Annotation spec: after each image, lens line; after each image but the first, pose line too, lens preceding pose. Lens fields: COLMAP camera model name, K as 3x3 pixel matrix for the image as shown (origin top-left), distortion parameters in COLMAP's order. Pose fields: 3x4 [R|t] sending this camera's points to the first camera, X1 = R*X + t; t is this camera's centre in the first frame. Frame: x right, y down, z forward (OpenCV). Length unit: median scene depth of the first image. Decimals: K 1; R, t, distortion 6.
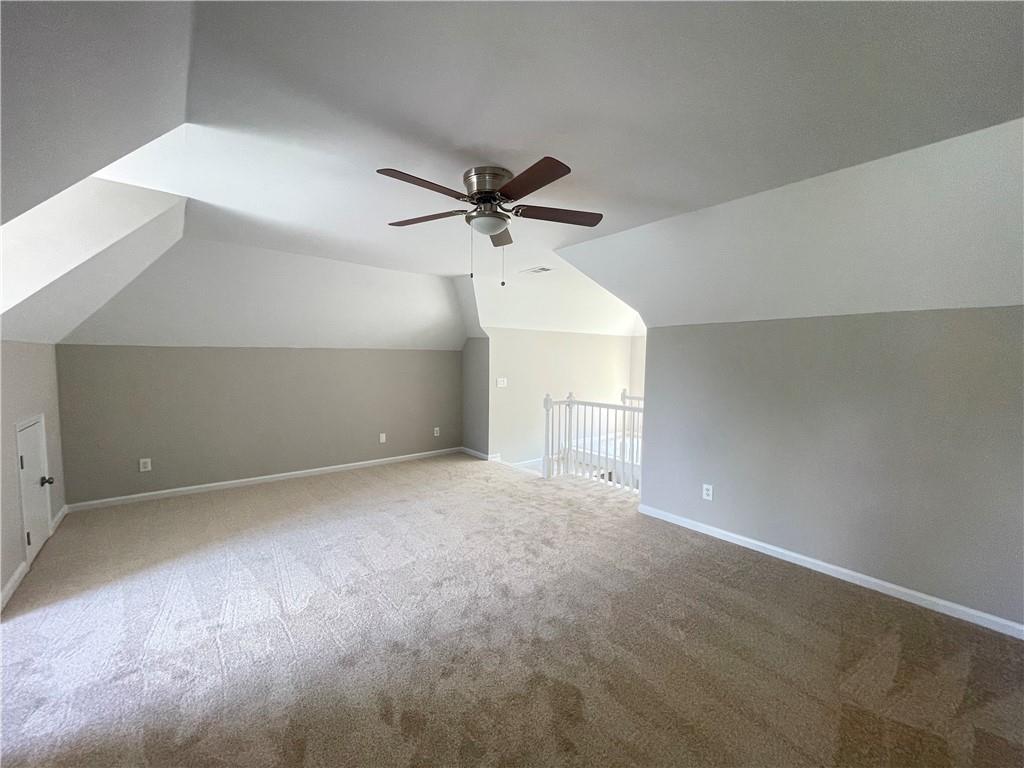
lens RADIAL K [[405.7, 0, 514.4], [0, 405.7, 386.0], [0, 0, 1]] dist [0.000341, 0.000021]
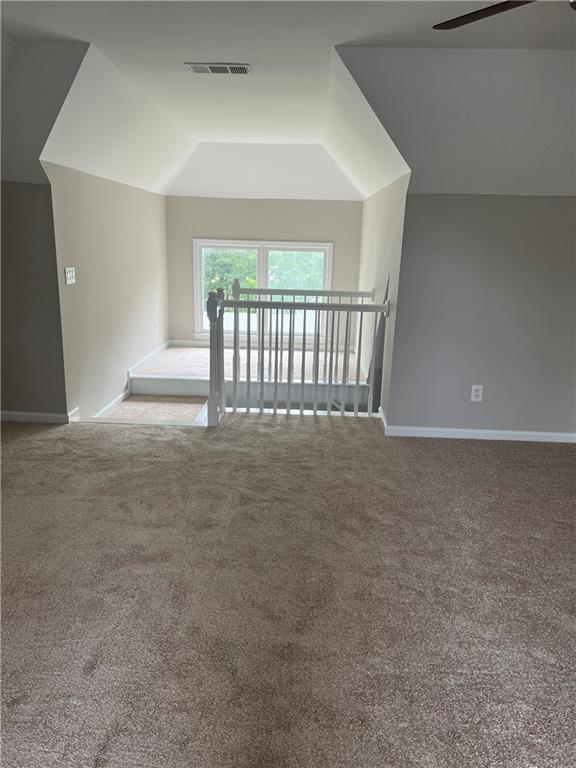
lens RADIAL K [[582.6, 0, 288.3], [0, 582.6, 384.2], [0, 0, 1]] dist [0.025864, -0.023207]
pose [[0.679752, -0.175615, 0.712108, -0.524738], [0.030750, 0.976882, 0.211558, -0.028512], [-0.732797, -0.121910, 0.669437, 0.339769]]
